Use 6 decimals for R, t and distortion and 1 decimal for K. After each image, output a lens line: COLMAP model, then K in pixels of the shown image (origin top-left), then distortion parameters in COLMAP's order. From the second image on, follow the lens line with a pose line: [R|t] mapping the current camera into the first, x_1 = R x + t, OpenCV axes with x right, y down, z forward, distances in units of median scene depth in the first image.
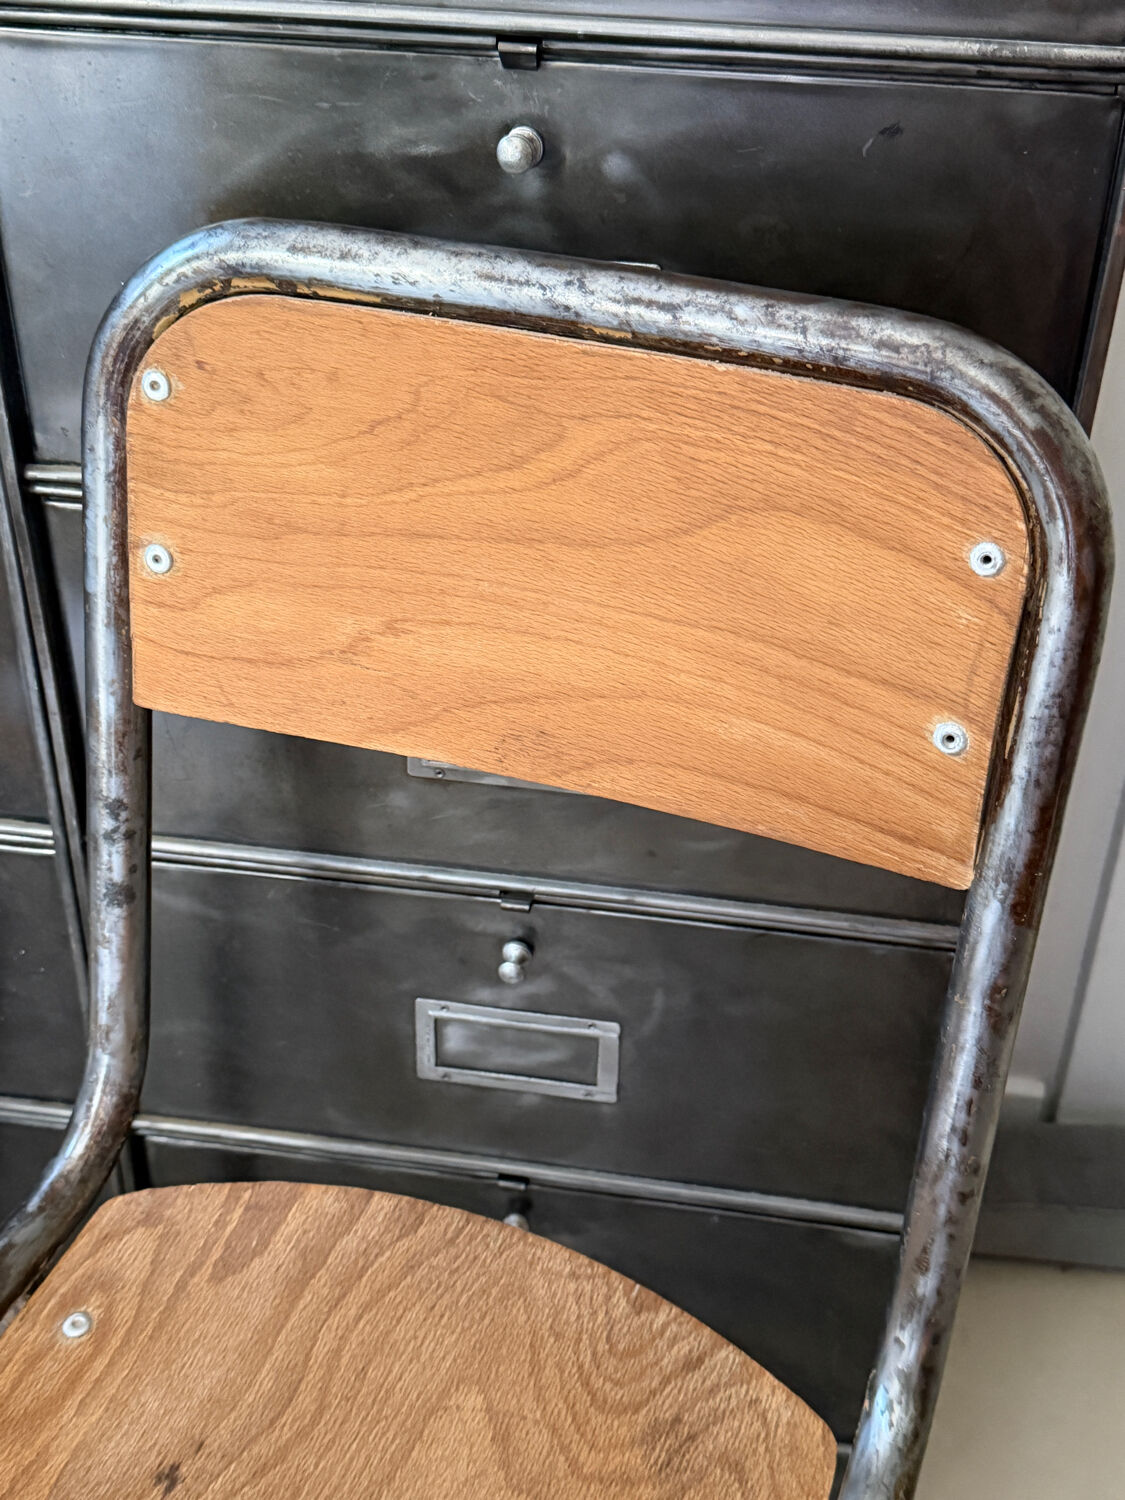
lens RADIAL K [[1799.8, 0, 577.6], [0, 1799.8, 765.7], [0, 0, 1]] dist [0.105545, 0.000000]
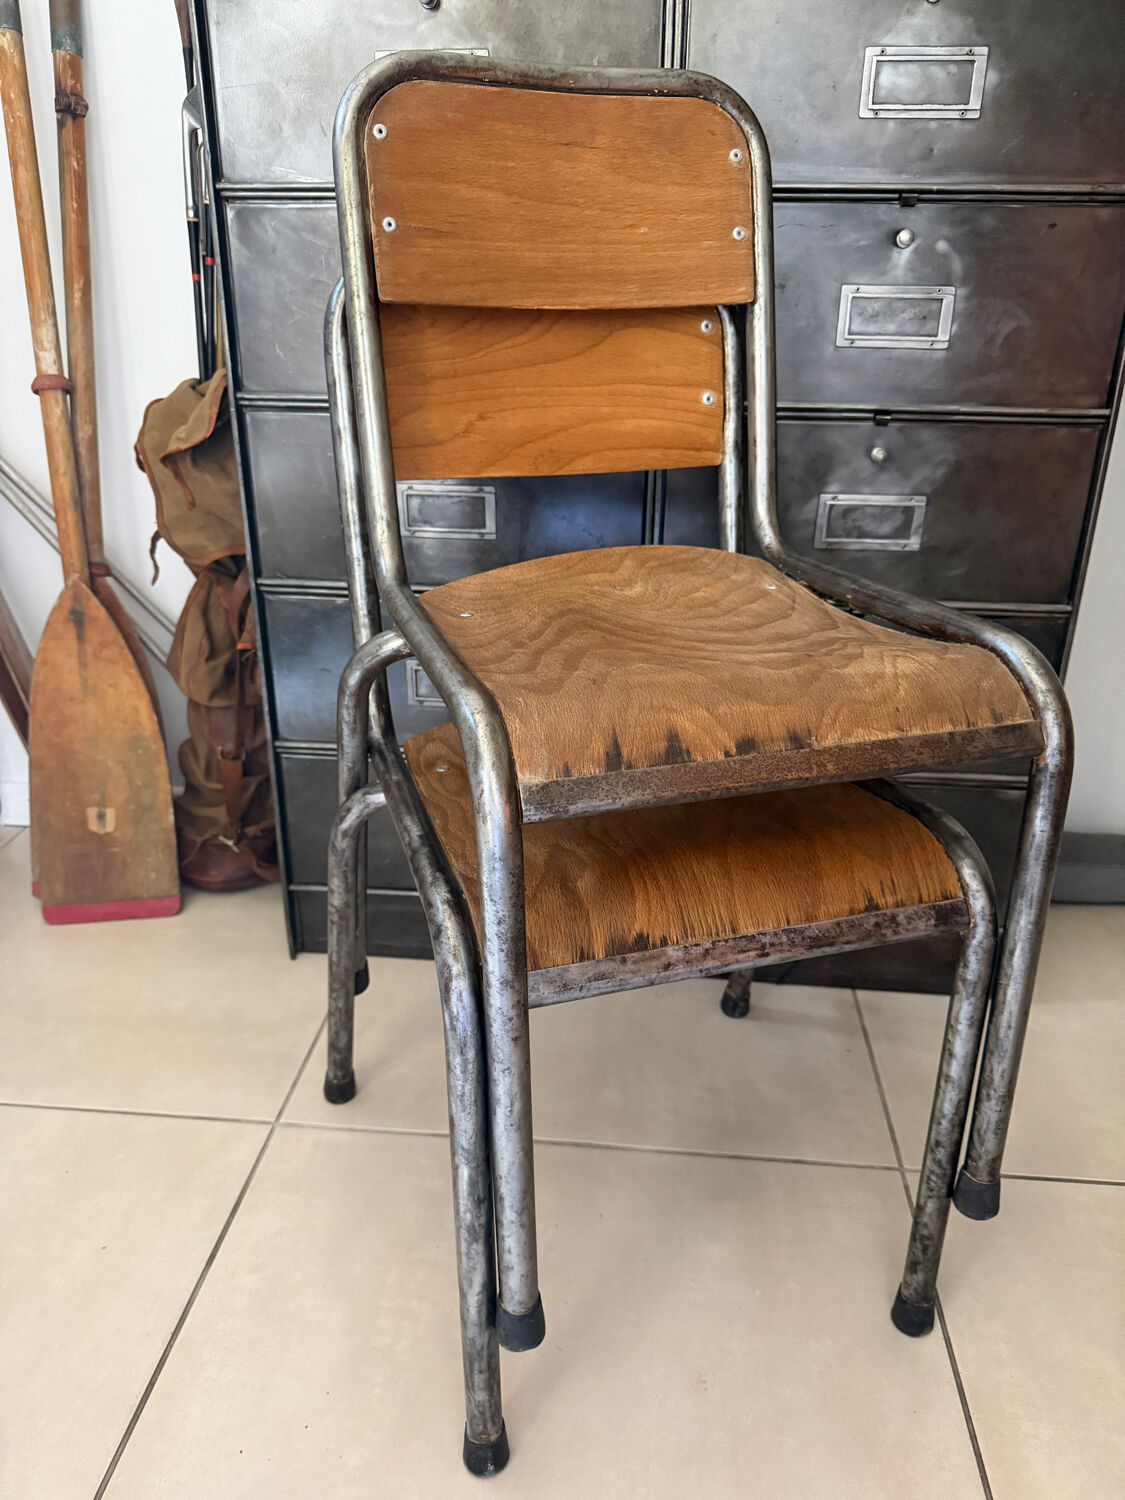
lens RADIAL K [[1076.9, 0, 562.6], [0, 1076.9, 750.7], [0, 0, 1]] dist [0.006468, -0.017839]
pose [[0.973115, -0.106185, 0.204381, -0.879370], [0.142636, 0.974575, -0.172795, 0.537881], [-0.180836, 0.197301, 0.963520, -0.185340]]
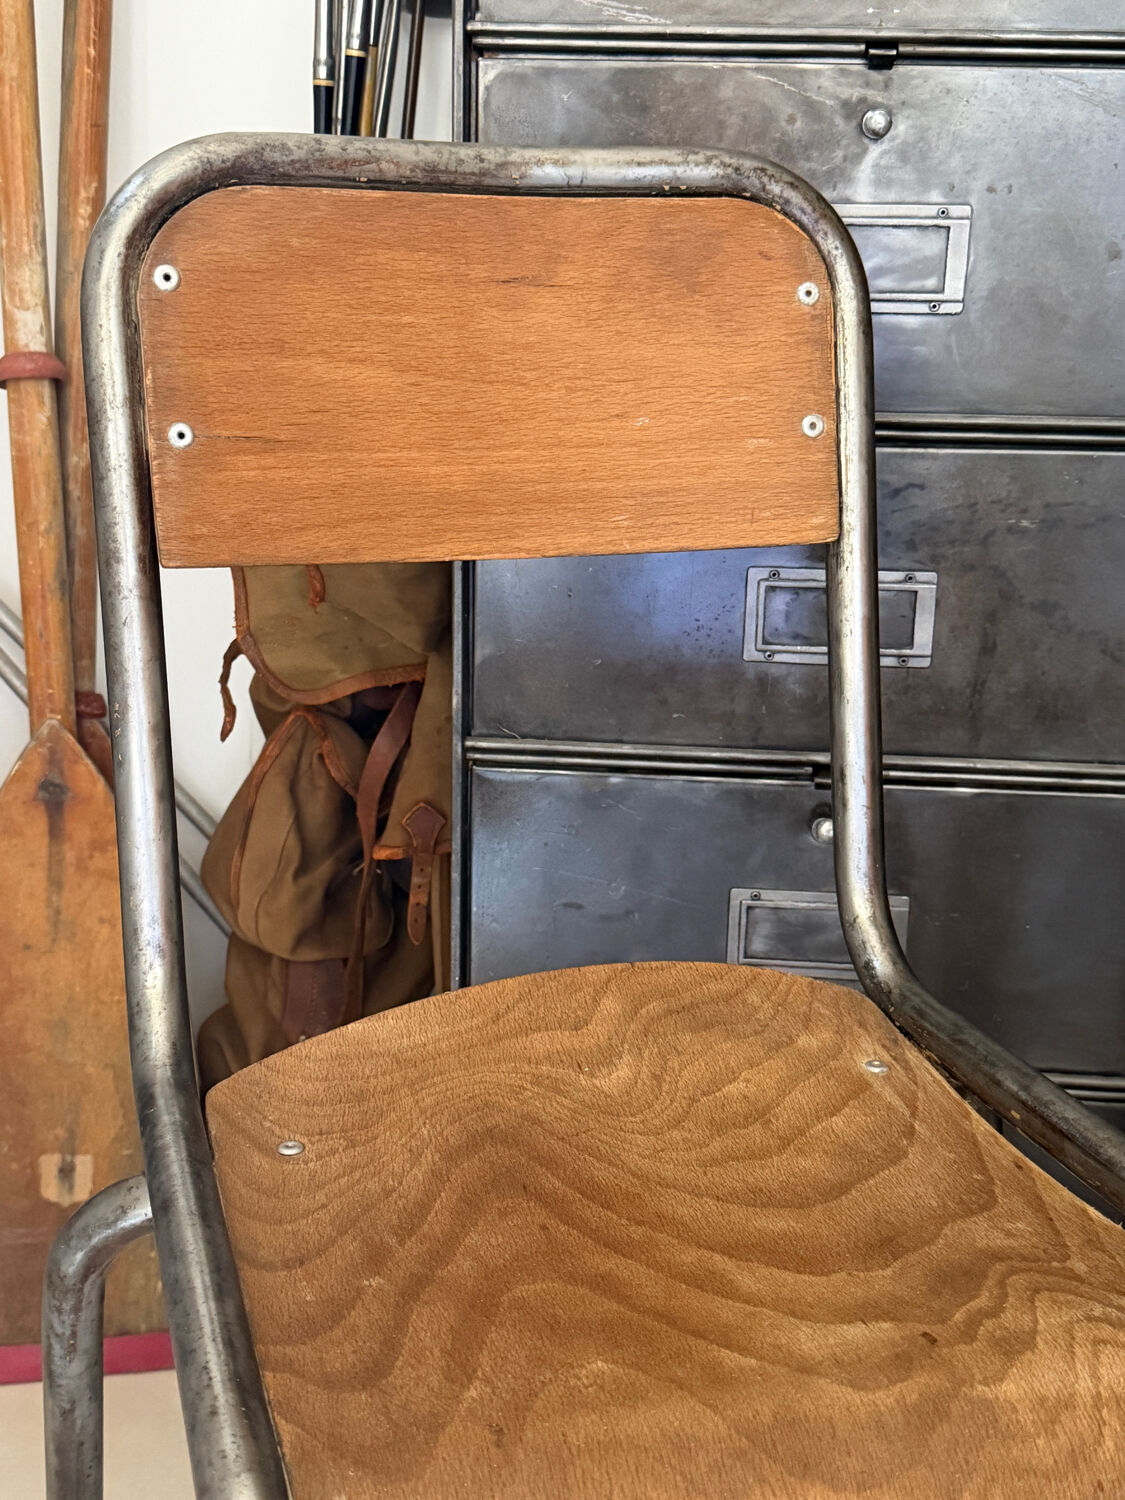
lens RADIAL K [[1799.8, 0, 563.3], [0, 1799.8, 753.0], [0, 0, 1]] dist [0.105545, 0.000000]
pose [[0.967380, -0.078620, 0.240821, -1.286756], [0.145053, 0.951267, -0.272121, 0.333409], [-0.207691, 0.298176, 0.931641, 0.077017]]
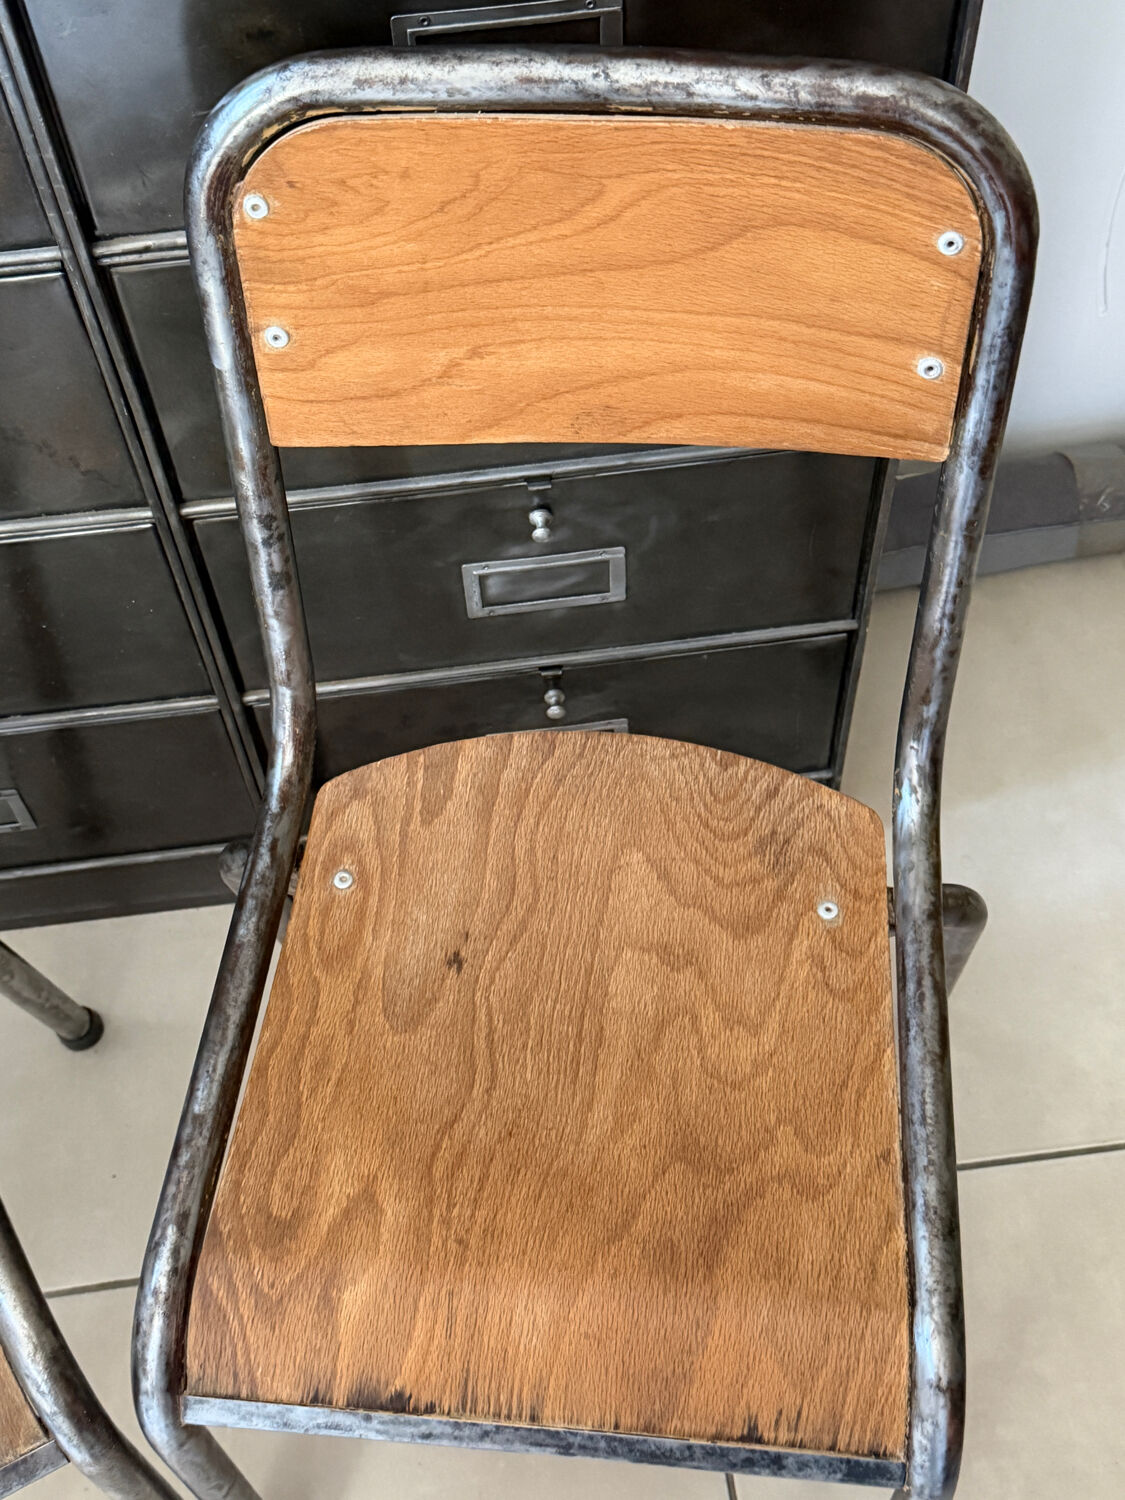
lens RADIAL K [[1766.5, 0, 576.5], [0, 1766.5, 768.4], [0, 0, 1]] dist [0.068627, 0.000000]
pose [[0.959925, -0.259917, 0.104820, -0.251556], [0.198738, 0.895016, 0.399311, -0.309968], [-0.197604, -0.362477, 0.910804, -0.266493]]
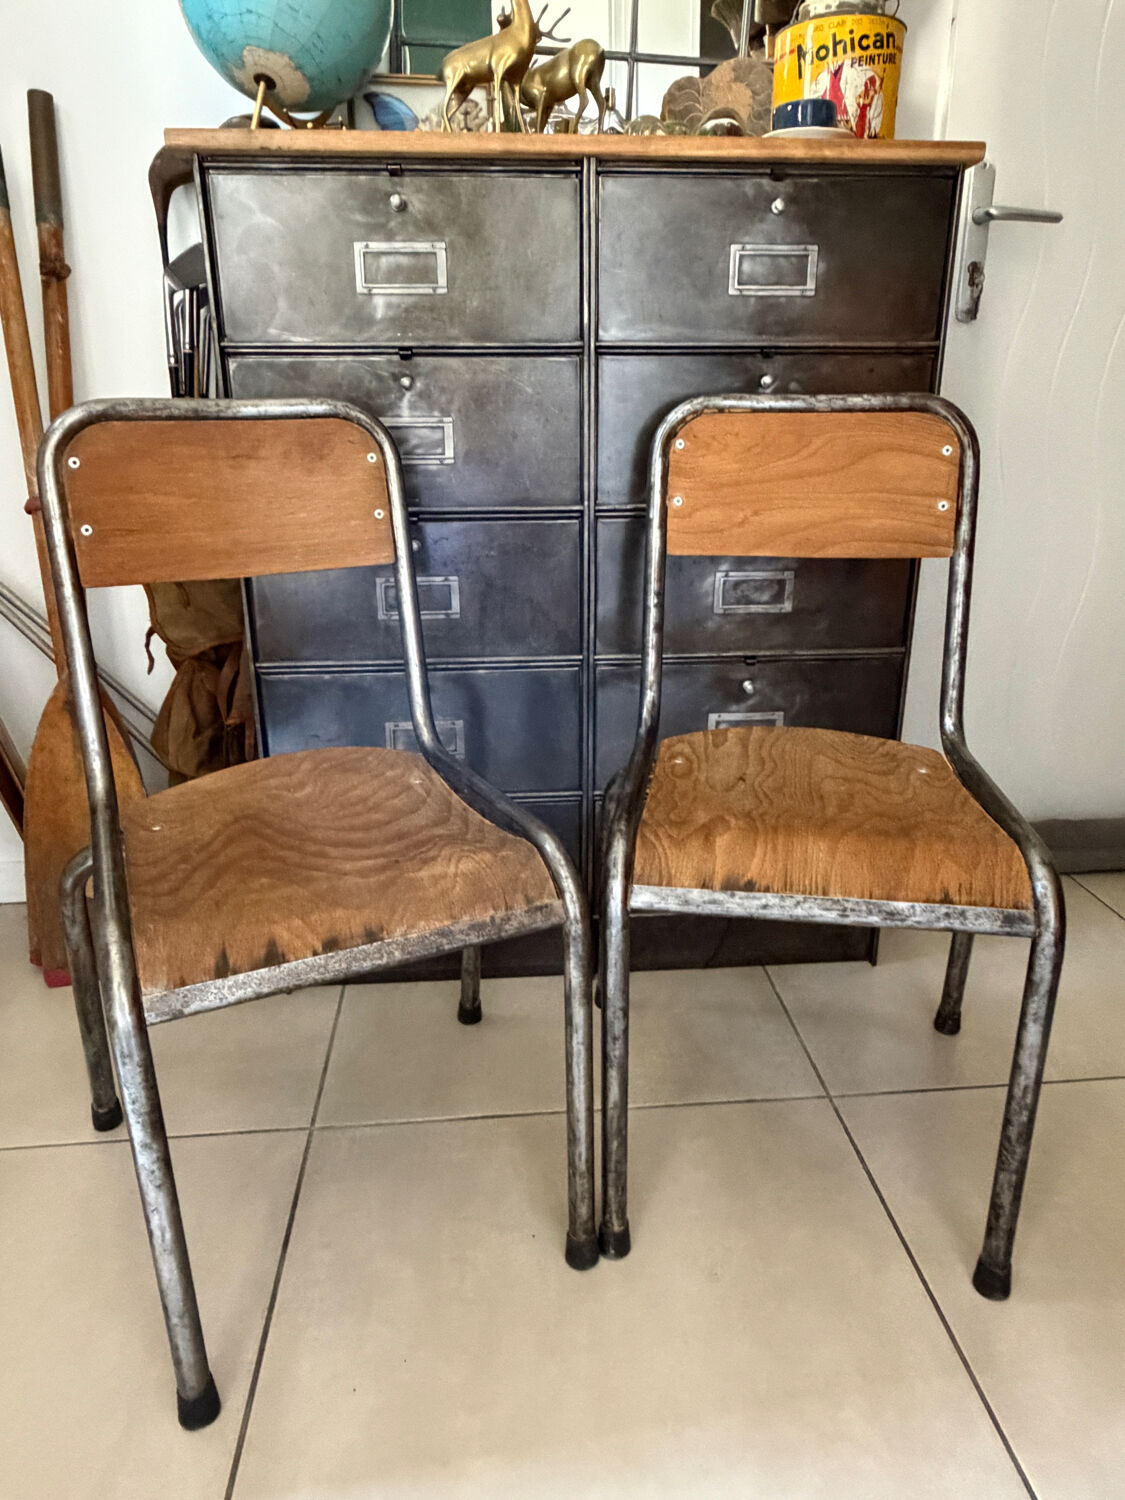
lens RADIAL K [[988.4, 0, 565.7], [0, 988.4, 734.2], [0, 0, 1]] dist [-0.003914, 0.012325]
pose [[0.917522, -0.156670, 0.365524, -1.154729], [0.245426, 0.946295, -0.210458, 0.565854], [-0.312920, 0.282809, 0.906697, -0.330544]]
